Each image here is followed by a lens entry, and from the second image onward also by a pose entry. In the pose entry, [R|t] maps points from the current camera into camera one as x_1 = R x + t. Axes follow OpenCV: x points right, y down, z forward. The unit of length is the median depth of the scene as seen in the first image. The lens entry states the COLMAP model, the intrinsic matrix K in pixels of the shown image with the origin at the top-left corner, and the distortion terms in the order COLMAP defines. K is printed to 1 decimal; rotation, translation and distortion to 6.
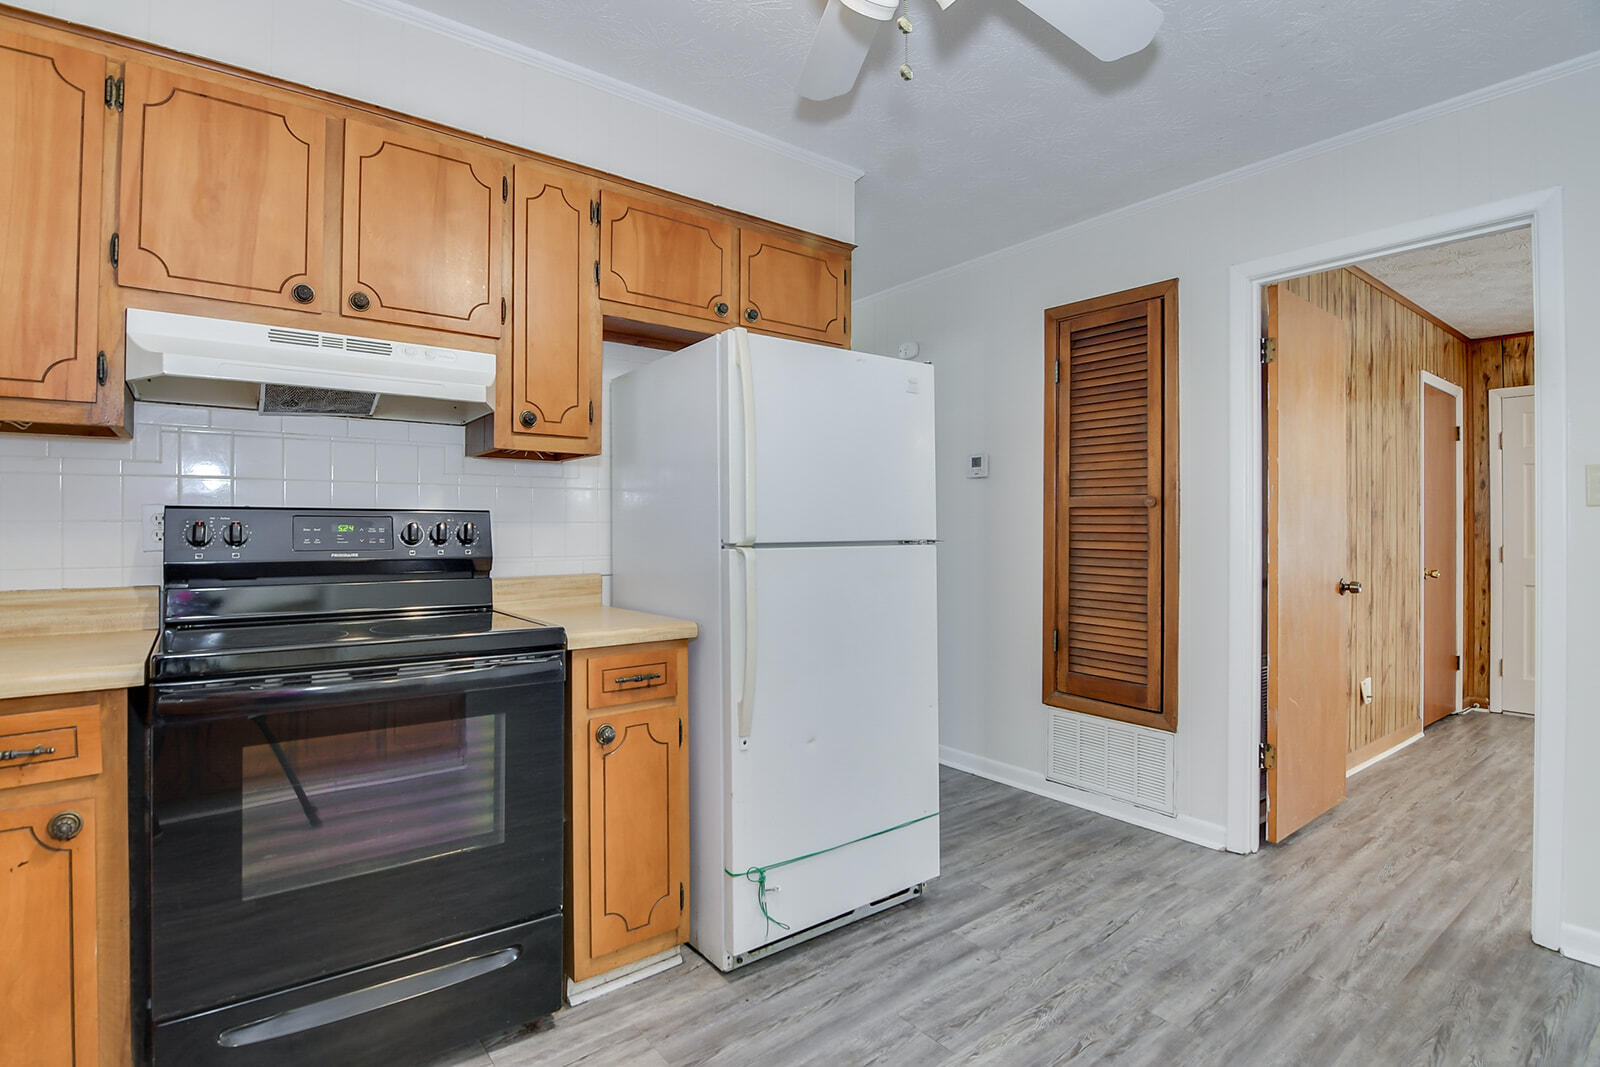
lens RADIAL K [[776.9, 0, 797.6], [0, 776.9, 532.1], [0, 0, 1]] dist [-0.004424, -0.008182]
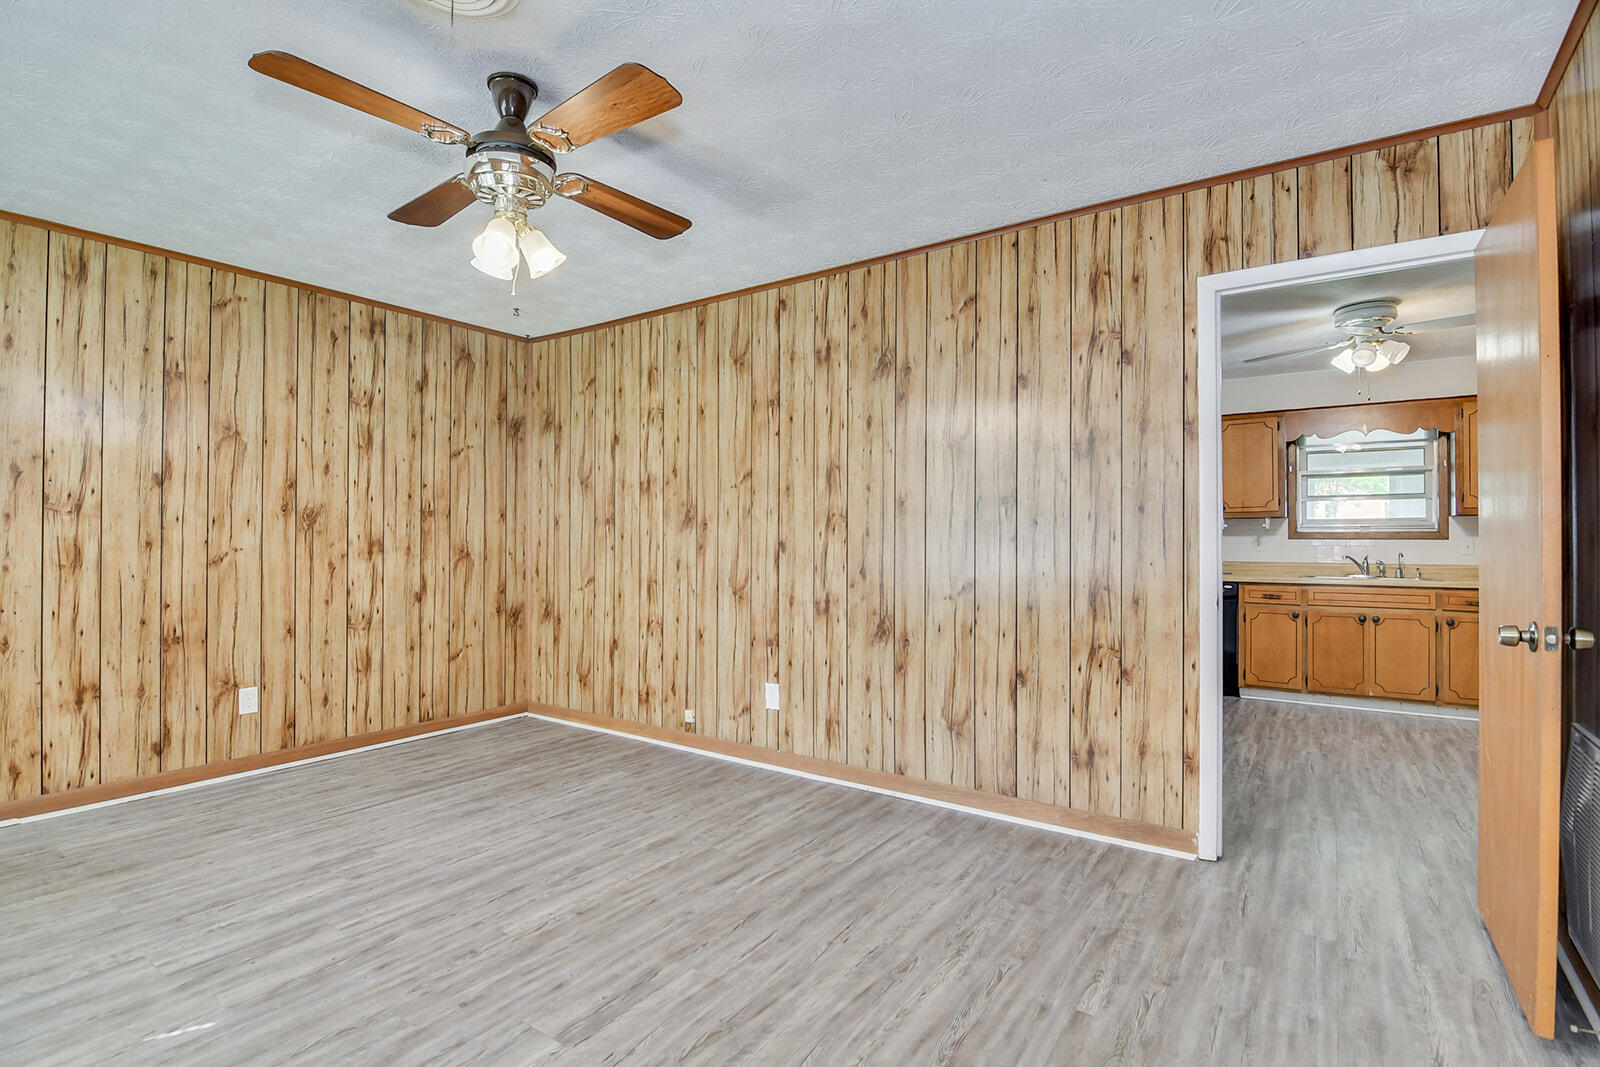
lens RADIAL K [[776.9, 0, 792.7], [0, 776.9, 537.6], [0, 0, 1]] dist [-0.004424, -0.008182]
pose [[-0.955158, -0.009903, -0.295932, 1.924028], [-0.006974, 0.999916, -0.010953, 0.015221], [0.296015, -0.008398, -0.955146, 1.916869]]
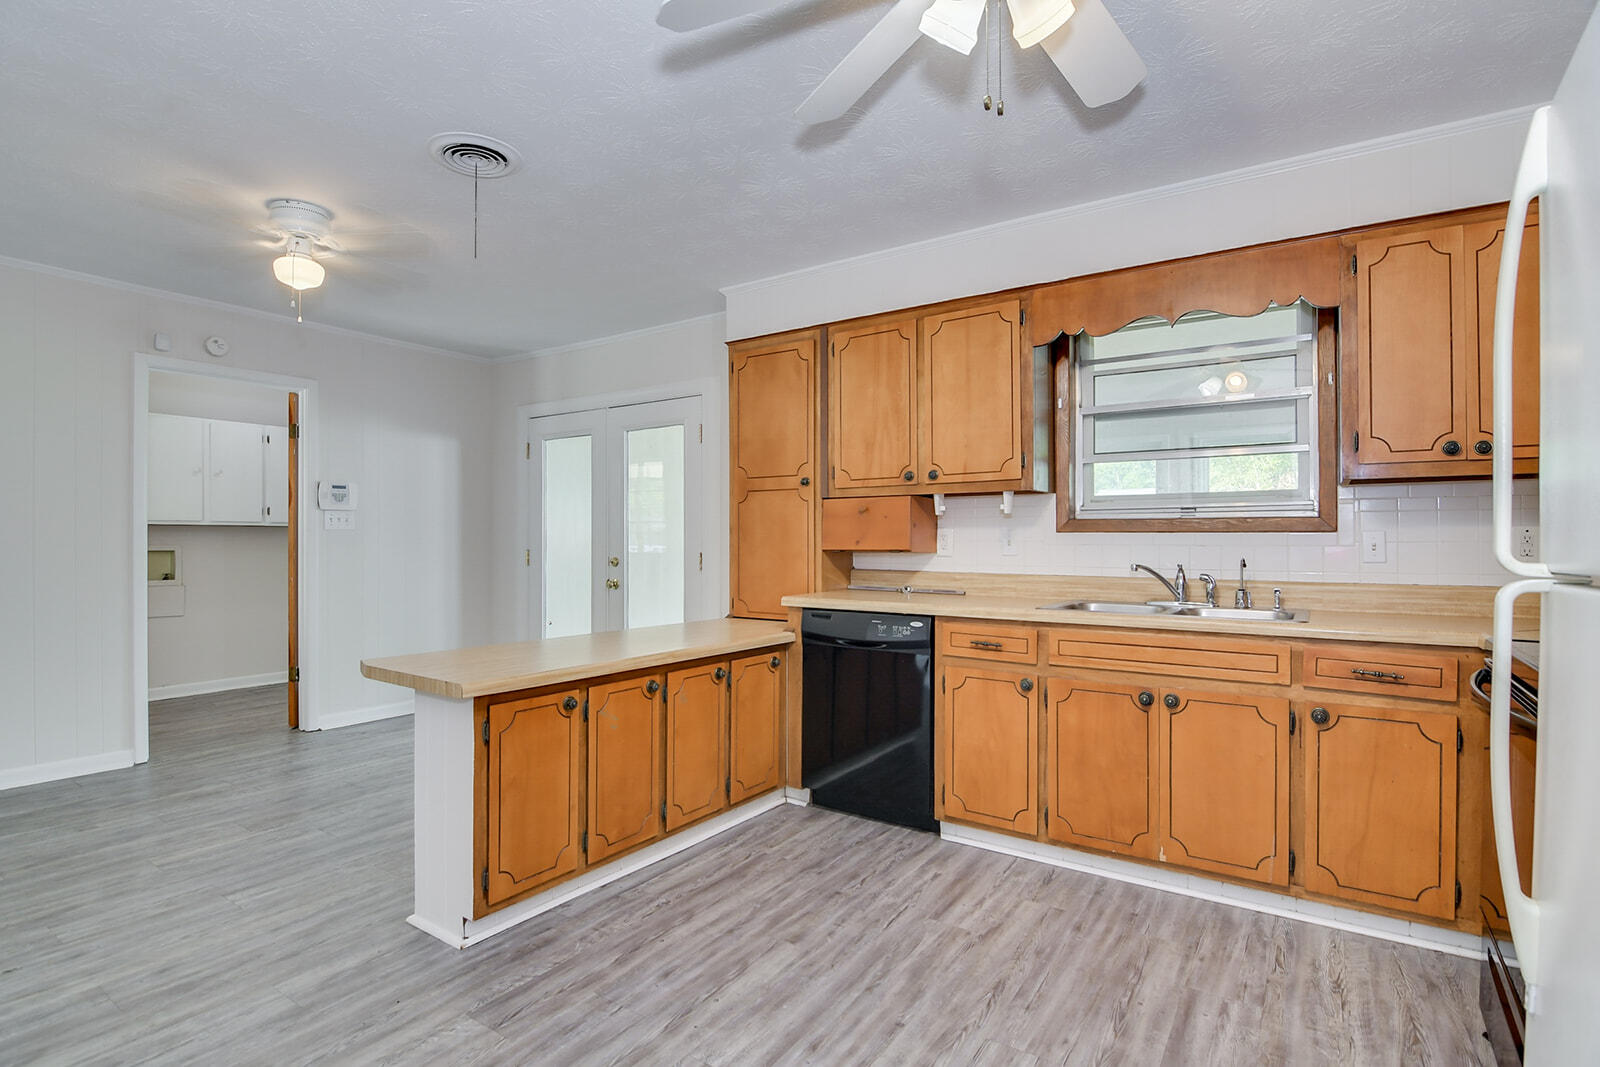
lens RADIAL K [[776.9, 0, 793.5], [0, 776.9, 536.8], [0, 0, 1]] dist [-0.004424, -0.008182]
pose [[-0.952463, -0.009373, -0.304511, 0.437561], [-0.007143, 0.999939, -0.008436, 0.003380], [0.304572, -0.005860, -0.952471, 1.117142]]
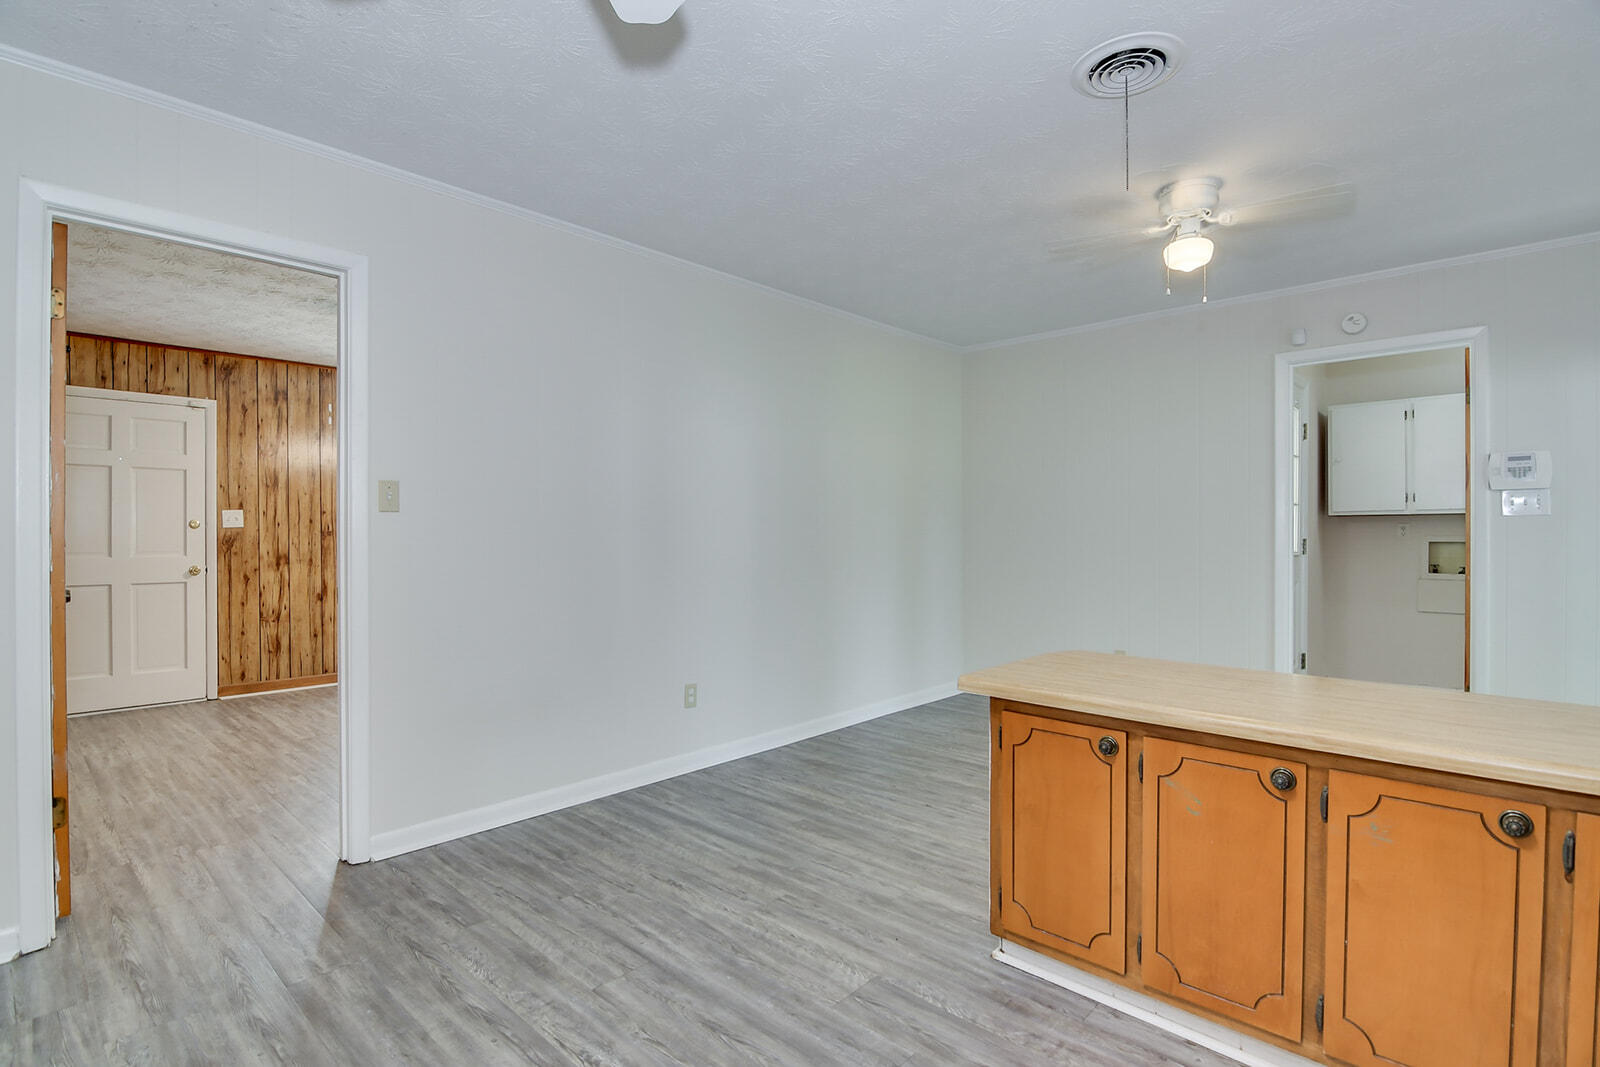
lens RADIAL K [[776.9, 0, 786.9], [0, 776.9, 536.2], [0, 0, 1]] dist [-0.004424, -0.008182]
pose [[-0.142595, -0.006650, 0.989759, -0.336602], [0.002813, 0.999971, 0.007124, 0.002836], [-0.989777, 0.003800, -0.142572, 0.447961]]
